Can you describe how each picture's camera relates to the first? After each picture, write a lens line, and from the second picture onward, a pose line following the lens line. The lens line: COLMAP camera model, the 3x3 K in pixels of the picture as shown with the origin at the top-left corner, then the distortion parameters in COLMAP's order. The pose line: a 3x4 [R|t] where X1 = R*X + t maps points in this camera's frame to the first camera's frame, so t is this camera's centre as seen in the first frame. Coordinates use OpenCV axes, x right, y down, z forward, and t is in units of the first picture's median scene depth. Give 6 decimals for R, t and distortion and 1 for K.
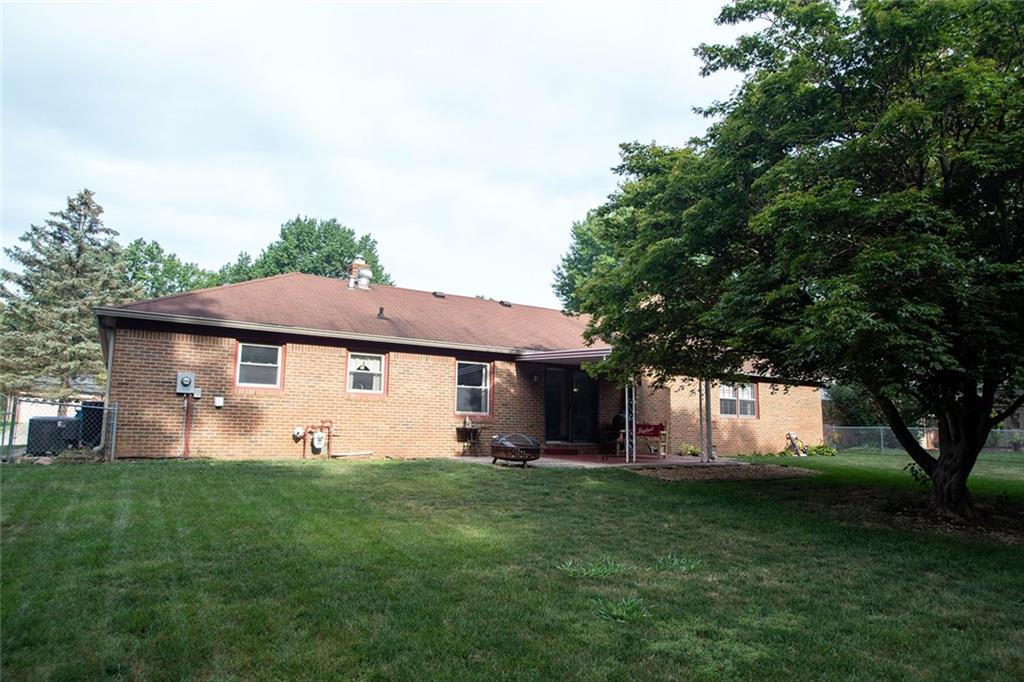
lens RADIAL K [[647.5, 0, 512.0], [0, 647.5, 341.0], [0, 0, 1]] dist [-0.031881, 0.006099]
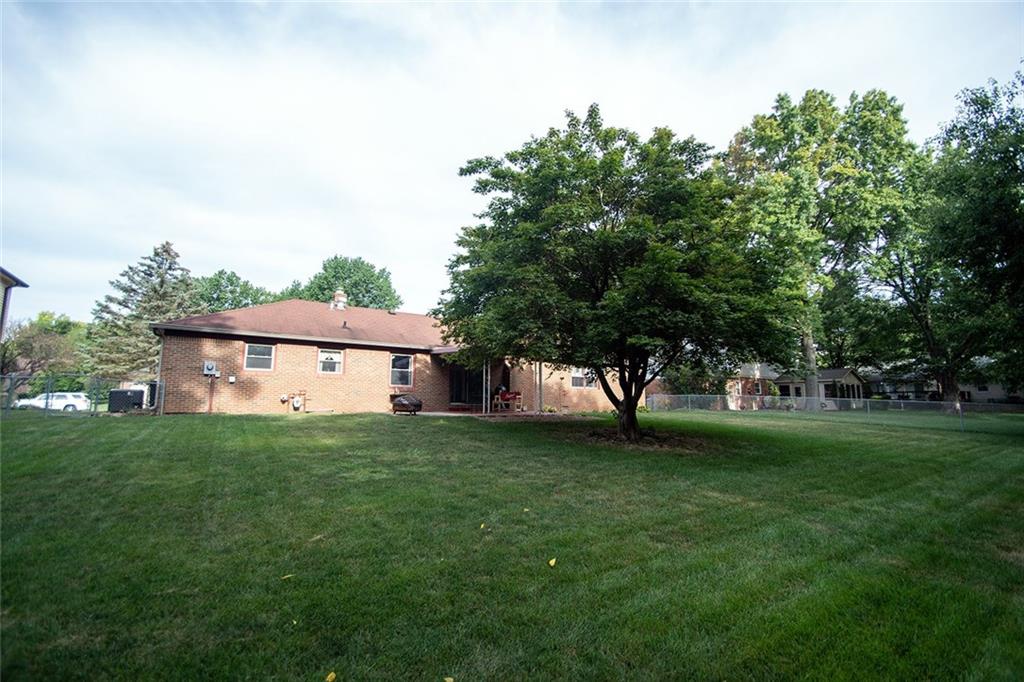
lens RADIAL K [[452.1, 0, 512.0], [0, 452.1, 341.0], [0, 0, 1]] dist [-0.000453, -0.000496]
pose [[0.999455, -0.005517, 0.032551, 0.161630], [0.005482, 0.999984, 0.001168, -0.001153], [-0.032557, -0.000988, 0.999469, -0.133076]]
